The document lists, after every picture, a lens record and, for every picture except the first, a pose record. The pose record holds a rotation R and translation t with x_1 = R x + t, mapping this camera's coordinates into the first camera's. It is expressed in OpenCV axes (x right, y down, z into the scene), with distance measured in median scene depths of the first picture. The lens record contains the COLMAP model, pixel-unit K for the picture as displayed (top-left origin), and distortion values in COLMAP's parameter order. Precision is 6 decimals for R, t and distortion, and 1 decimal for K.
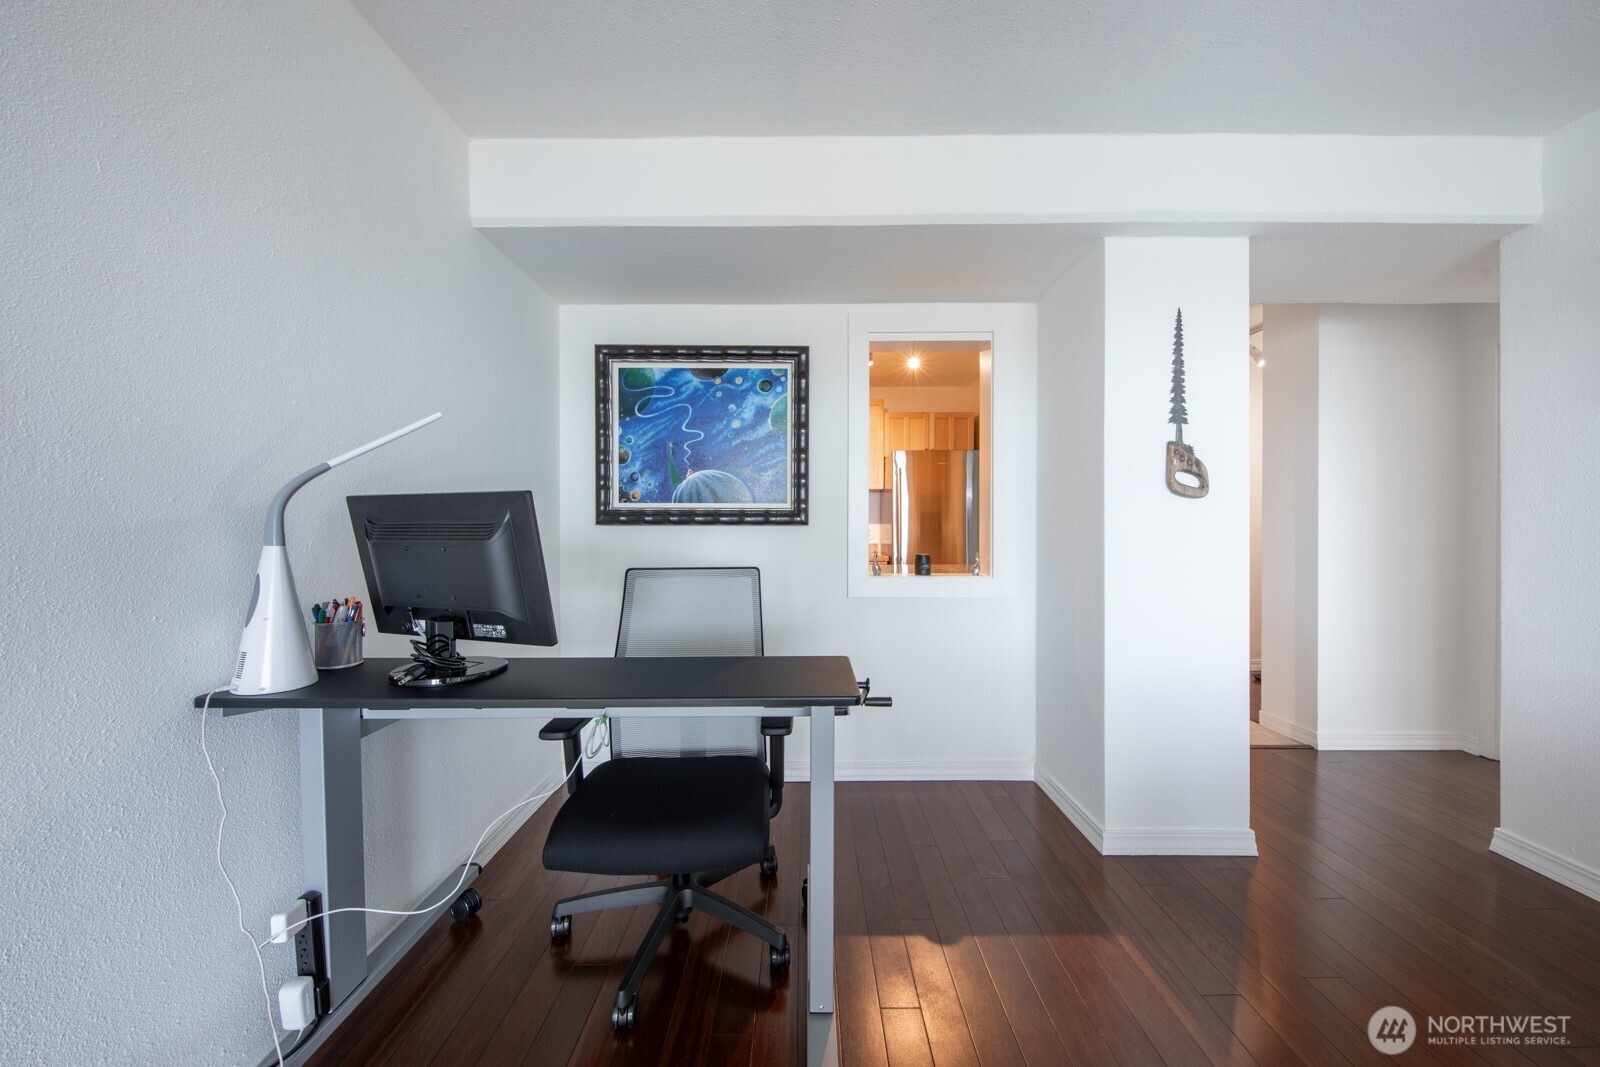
lens RADIAL K [[539.6, 0, 802.2], [0, 539.6, 528.7], [0, 0, 1]] dist [-0.000141, -0.000109]
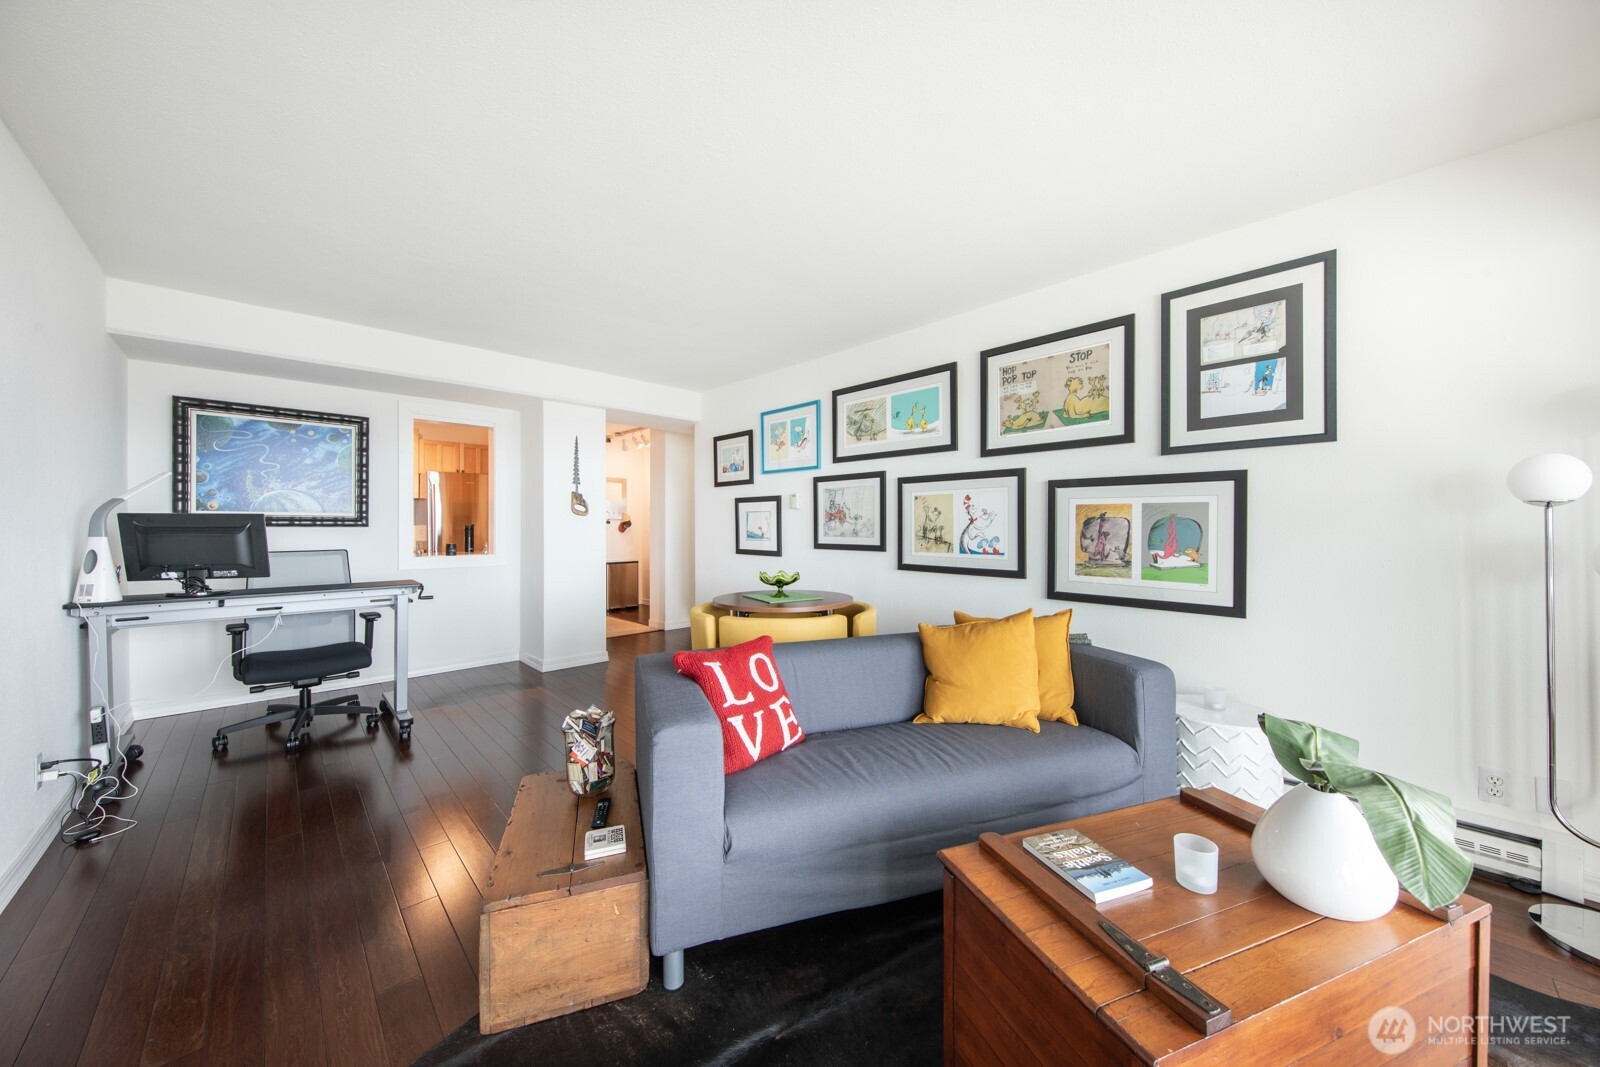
lens RADIAL K [[539.6, 0, 802.2], [0, 539.6, 528.7], [0, 0, 1]] dist [-0.000141, -0.000109]
pose [[0.708788, -0.000523, 0.705421, -0.211640], [0.001527, 0.999999, -0.000793, 0.002348], [-0.705420, 0.001639, 0.708788, -1.087916]]
